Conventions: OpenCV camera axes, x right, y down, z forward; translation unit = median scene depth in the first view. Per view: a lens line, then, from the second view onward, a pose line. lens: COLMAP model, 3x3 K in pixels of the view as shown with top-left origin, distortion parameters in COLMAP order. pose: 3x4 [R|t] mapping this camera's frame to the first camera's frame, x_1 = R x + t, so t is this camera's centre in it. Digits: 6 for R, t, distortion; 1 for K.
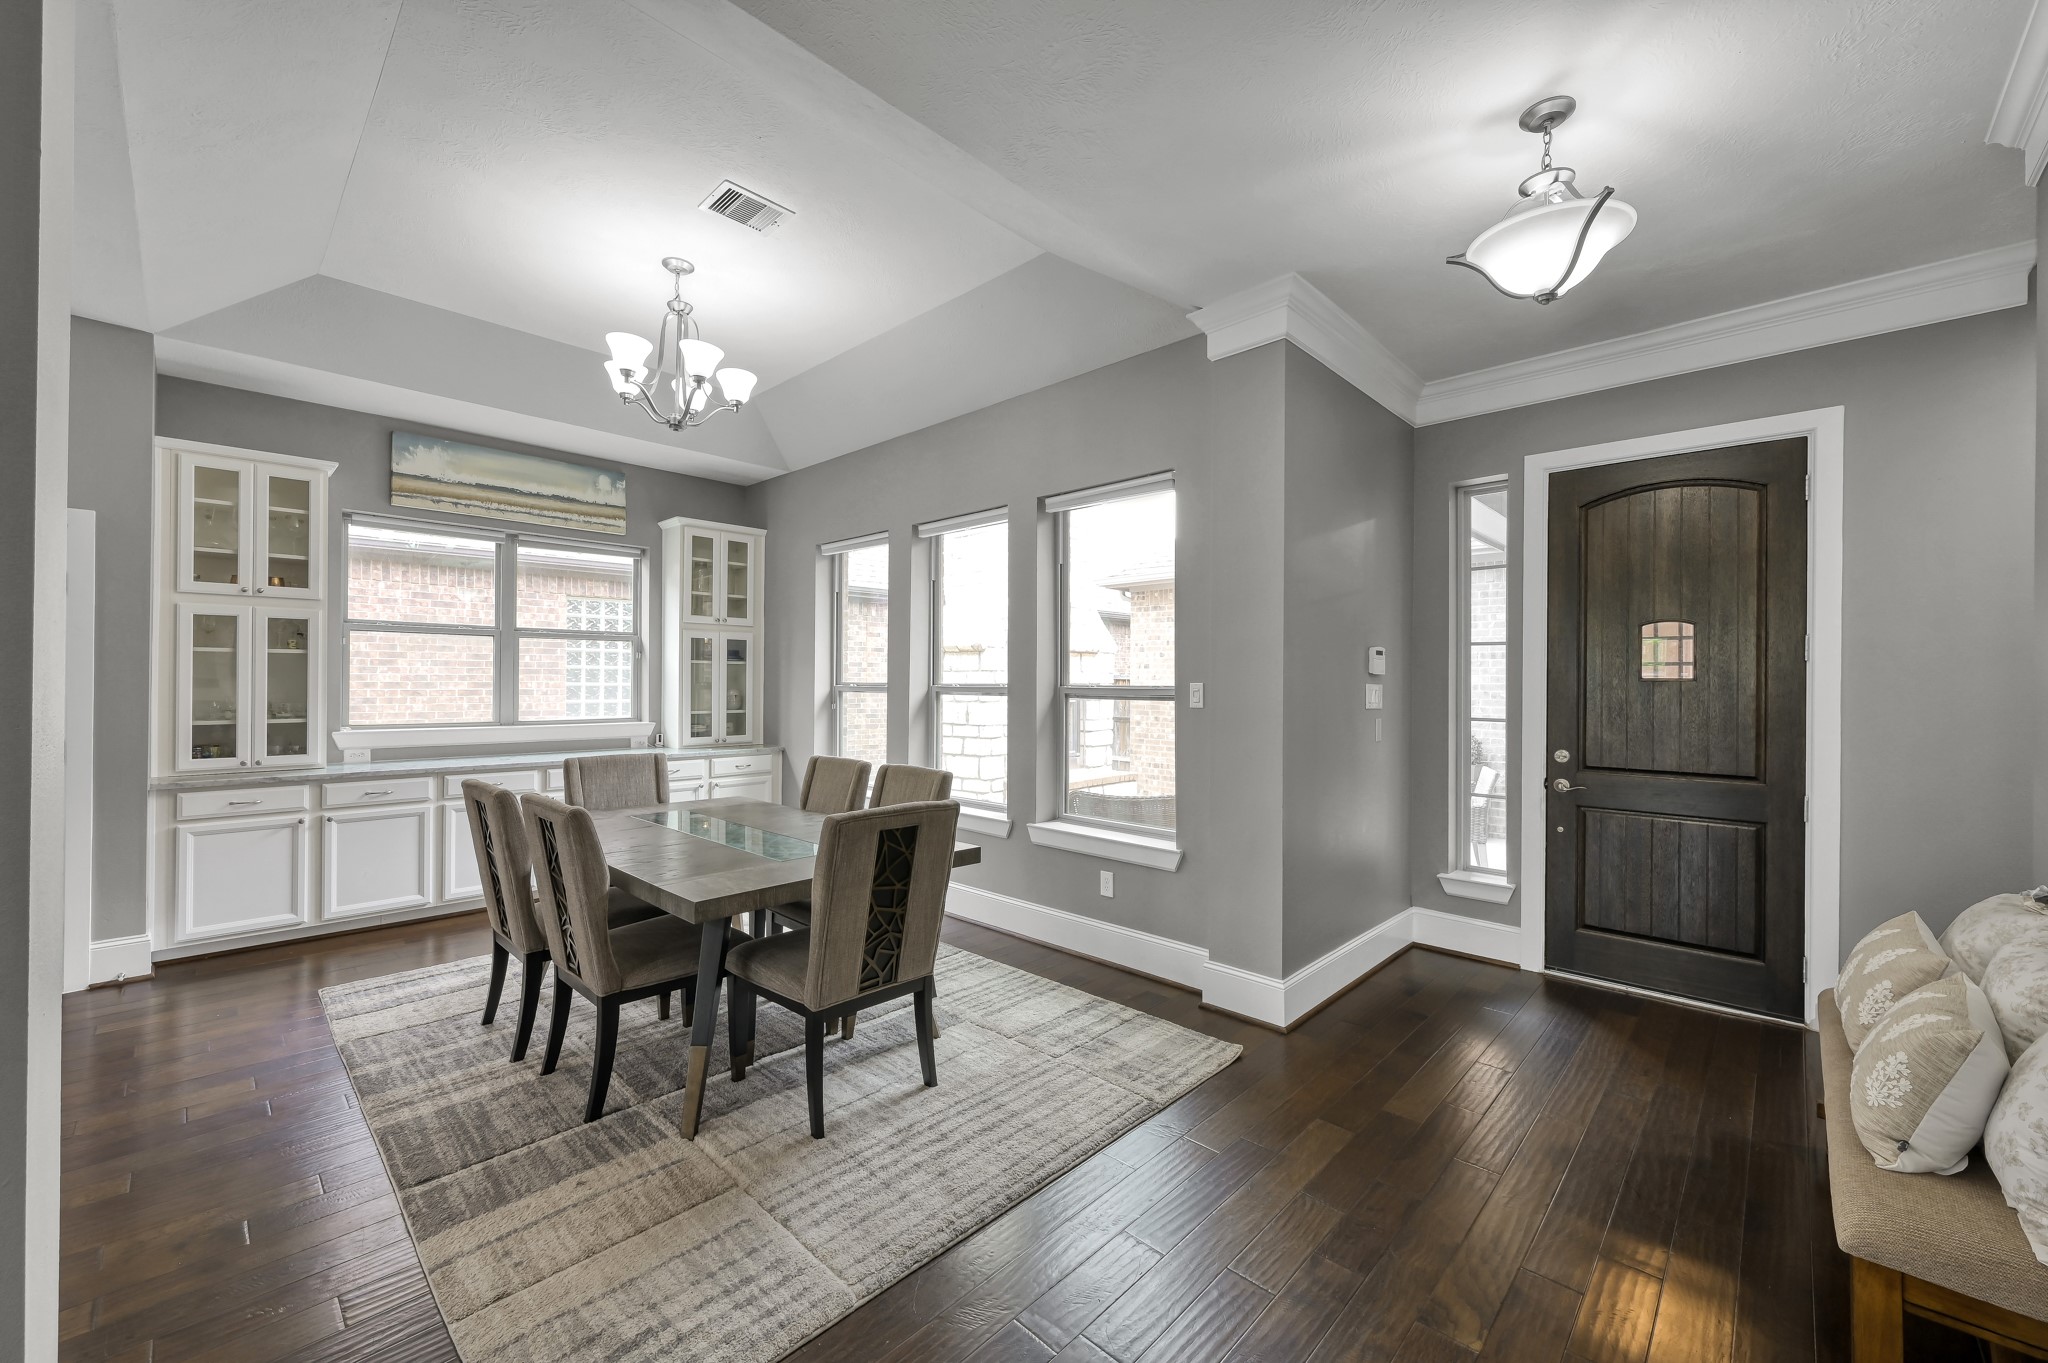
lens RADIAL K [[803.1, 0, 1022.4], [0, 803.1, 680.4], [0, 0, 1]] dist [-0.001479, -0.000116]
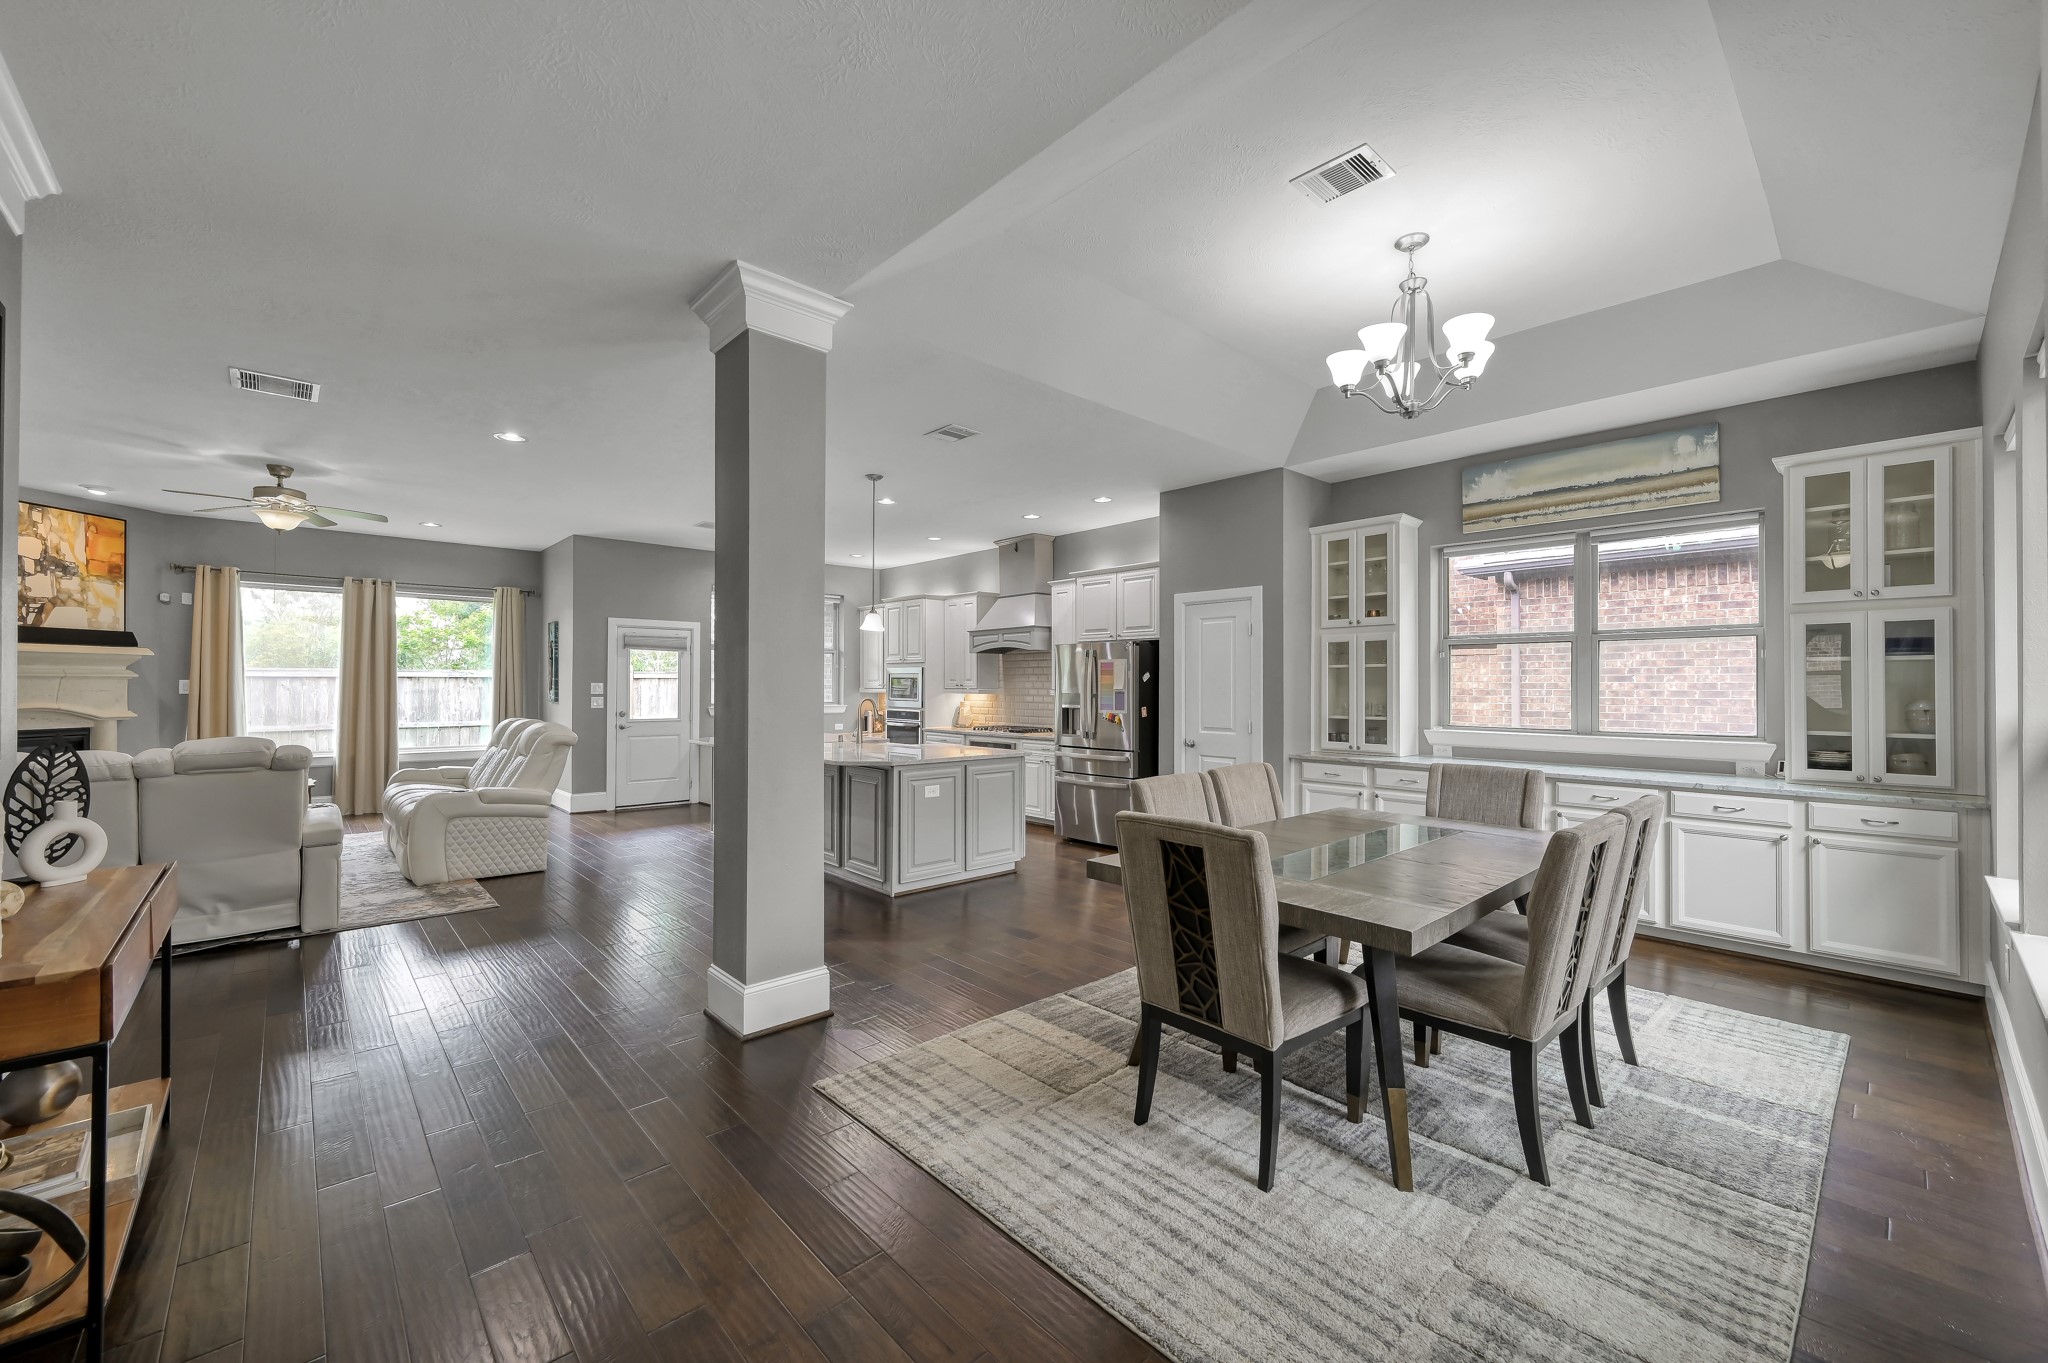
lens RADIAL K [[803.1, 0, 1022.4], [0, 803.1, 680.4], [0, 0, 1]] dist [-0.001479, -0.000116]
pose [[-0.066952, -0.013948, -0.997659, 0.366567], [-0.000748, 0.999903, -0.013929, 0.005773], [0.997756, -0.000186, -0.066956, 0.422116]]
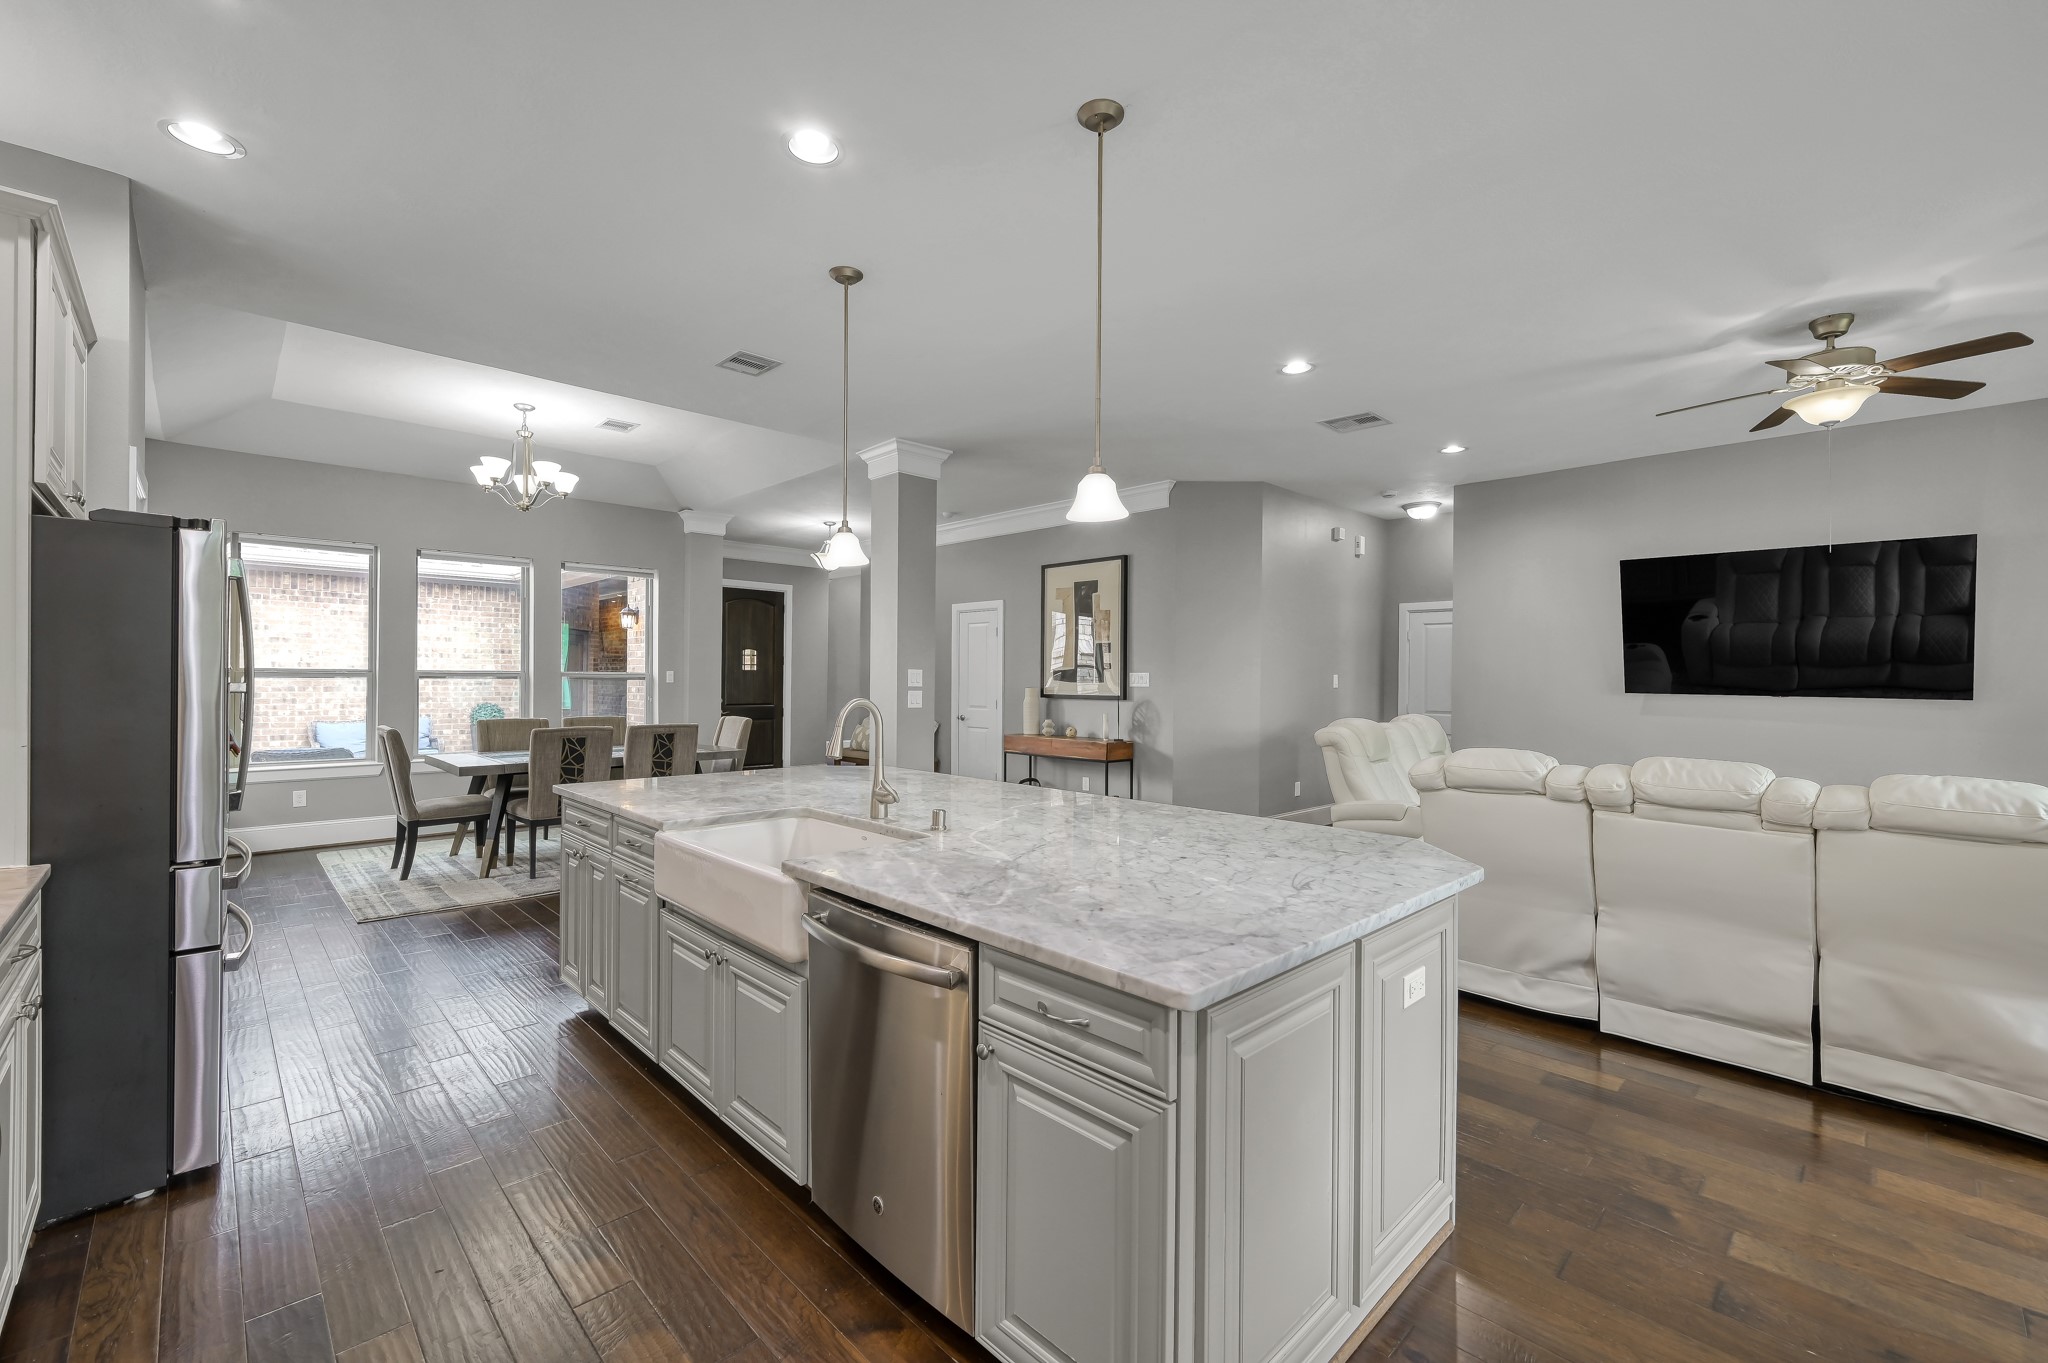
lens RADIAL K [[853.7, 0, 1024.0], [0, 853.7, 681.5], [0, 0, 1]] dist [-0.002751, -0.000027]
pose [[0.038566, -0.009617, 0.999210, -1.438395], [-0.009742, 0.999903, 0.009999, -0.000628], [-0.999209, -0.010120, 0.038468, -0.037477]]
